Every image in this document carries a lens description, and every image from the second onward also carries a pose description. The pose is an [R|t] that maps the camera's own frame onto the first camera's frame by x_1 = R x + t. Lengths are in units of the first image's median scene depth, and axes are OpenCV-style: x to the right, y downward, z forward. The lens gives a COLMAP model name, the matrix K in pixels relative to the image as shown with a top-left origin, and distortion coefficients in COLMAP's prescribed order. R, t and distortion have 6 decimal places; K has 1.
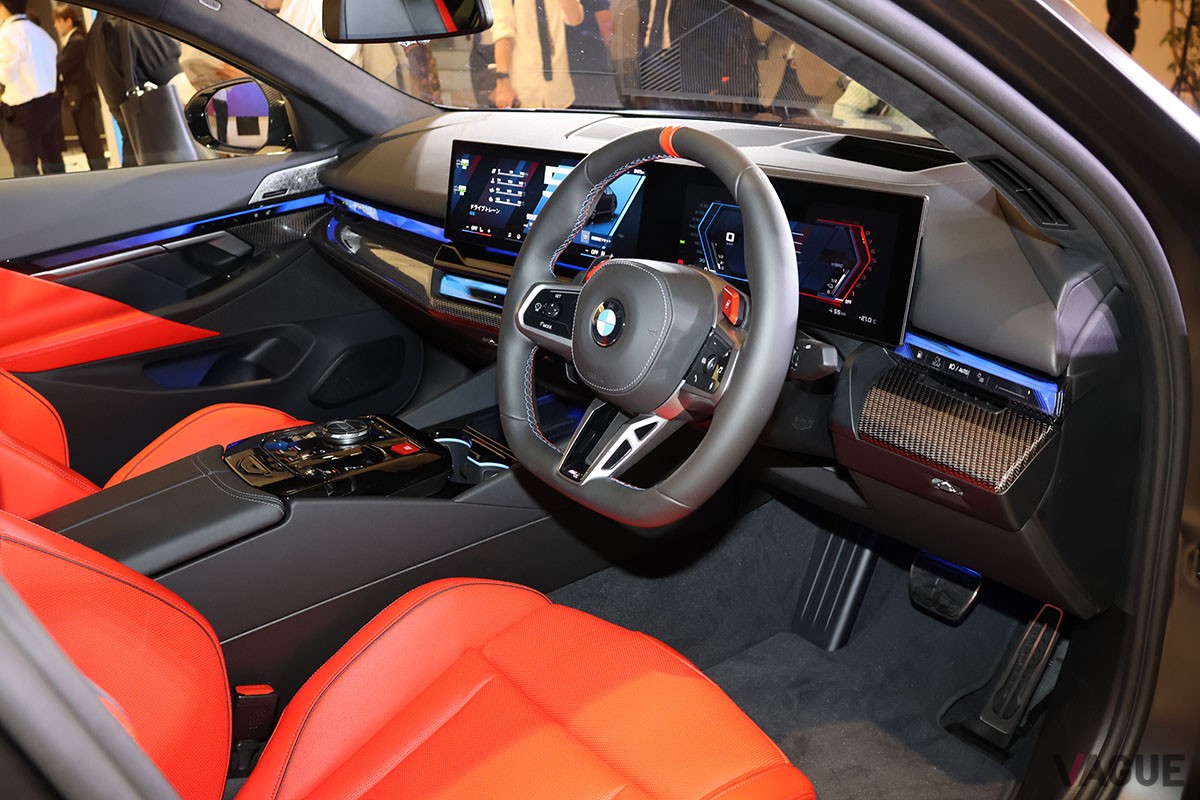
lens RADIAL K [[1005.3, 0, 605.2], [0, 1005.3, 369.0], [0, 0, 1]] dist [-0.161000, 0.147160]
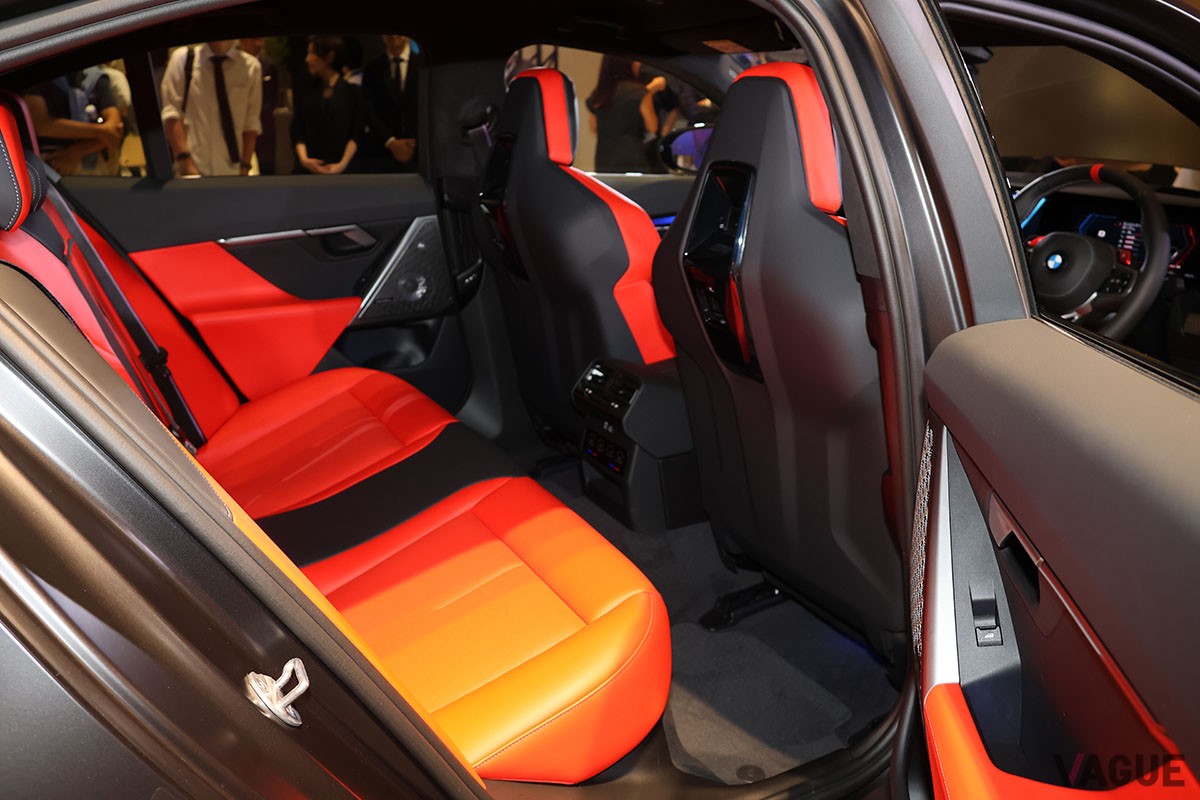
lens RADIAL K [[1005.3, 0, 605.2], [0, 1005.3, 369.0], [0, 0, 1]] dist [-0.161000, 0.147160]
pose [[0.983872, 0.100972, -0.147651, -0.382836], [-0.111073, 0.991887, -0.061825, 0.257399], [0.140211, 0.077228, 0.987105, -0.670230]]
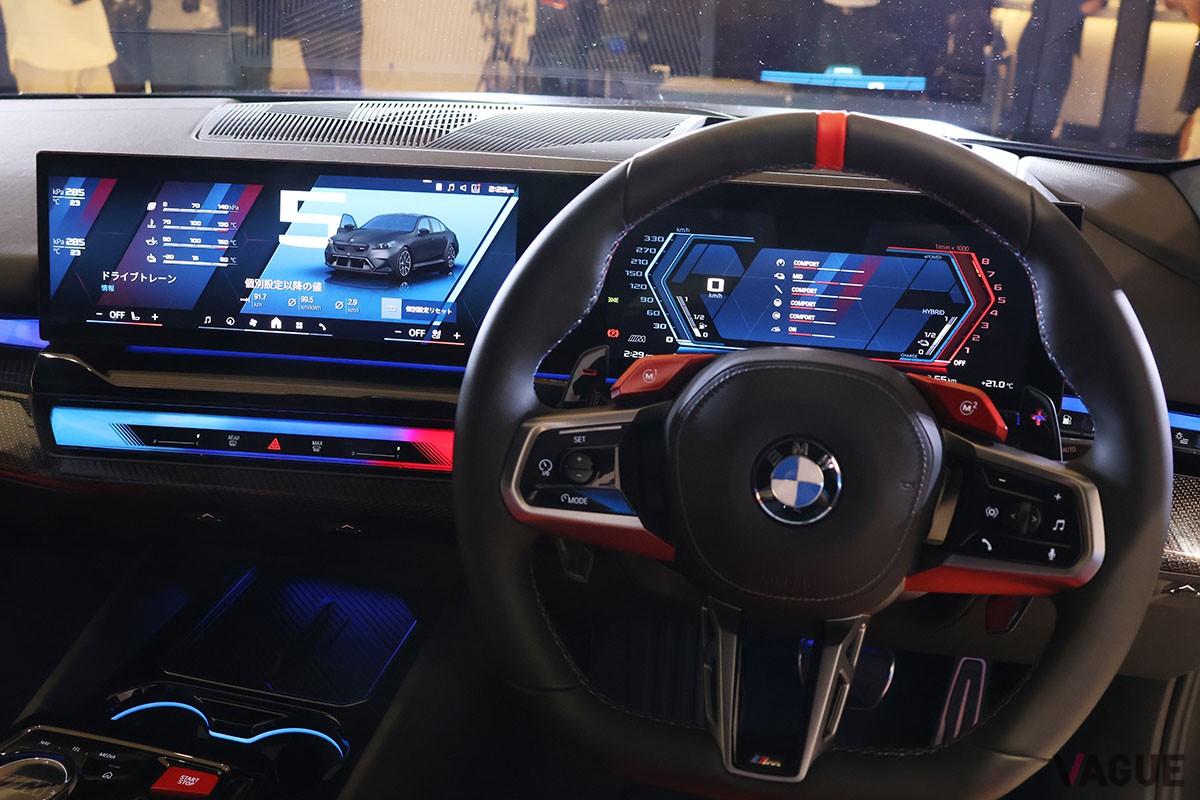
lens RADIAL K [[1005.3, 0, 605.2], [0, 1005.3, 369.0], [0, 0, 1]] dist [-0.161000, 0.147160]
pose [[0.768791, -0.166726, 0.617384, -0.269724], [0.163509, 0.984574, 0.062278, -0.107067], [-0.618244, 0.053069, 0.784193, 0.450481]]
